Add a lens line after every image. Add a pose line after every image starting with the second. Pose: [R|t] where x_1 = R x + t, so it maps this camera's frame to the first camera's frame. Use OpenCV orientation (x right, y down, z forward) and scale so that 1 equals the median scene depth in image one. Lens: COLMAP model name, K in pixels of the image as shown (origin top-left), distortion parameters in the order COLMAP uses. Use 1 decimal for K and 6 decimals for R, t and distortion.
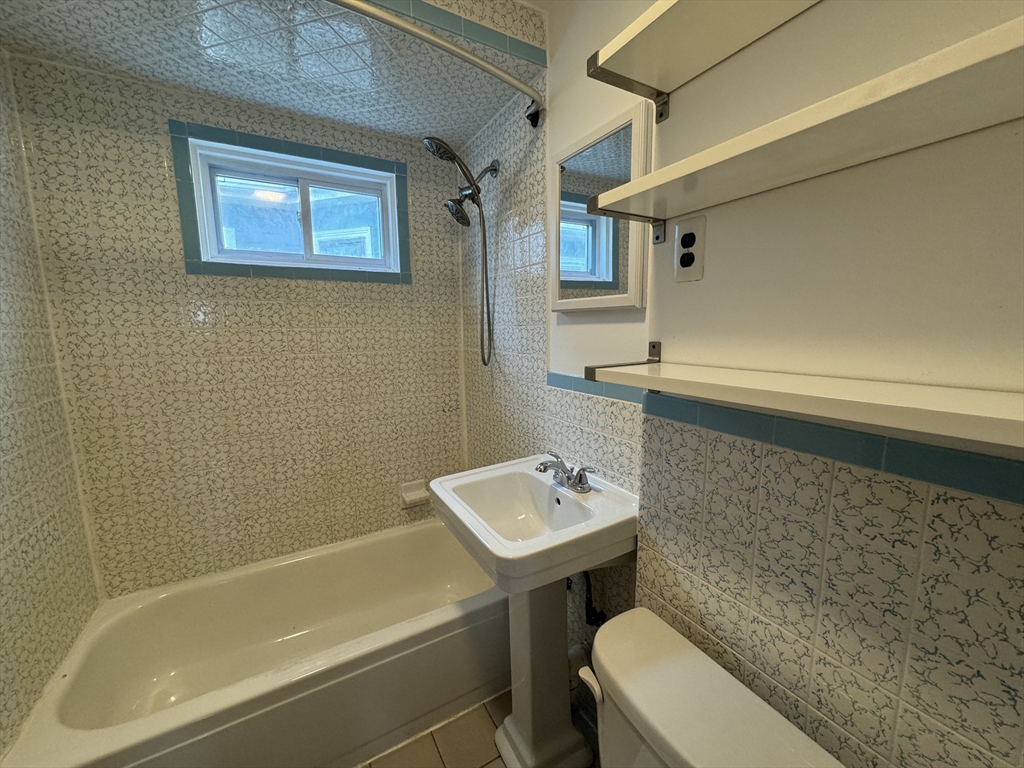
lens RADIAL K [[408.4, 0, 512.3], [0, 408.4, 385.3], [0, 0, 1]] dist [0.000894, -0.000630]
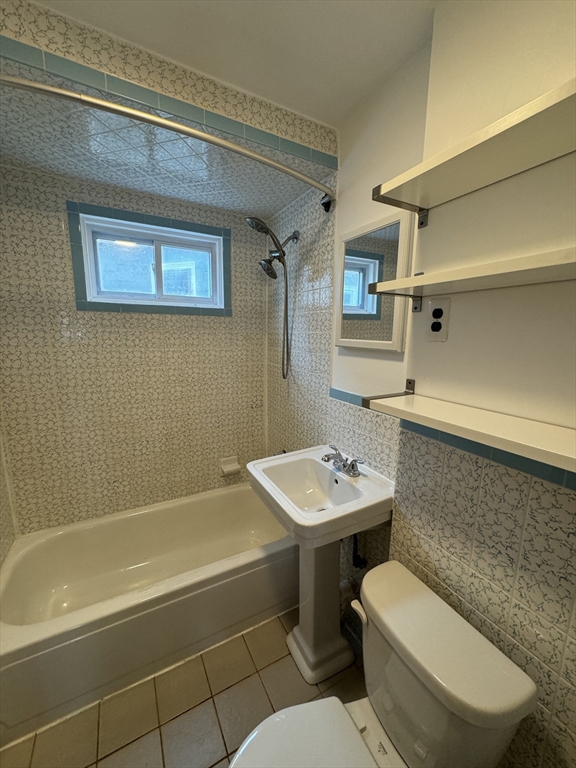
lens RADIAL K [[306.3, 0, 288.0], [0, 306.3, 384.0], [0, 0, 1]] dist [0.000894, -0.000630]
pose [[0.999415, 0.029132, -0.017943, -0.041970], [-0.028643, 0.999227, 0.026927, -0.071482], [0.018714, -0.026397, 0.999476, -0.057564]]
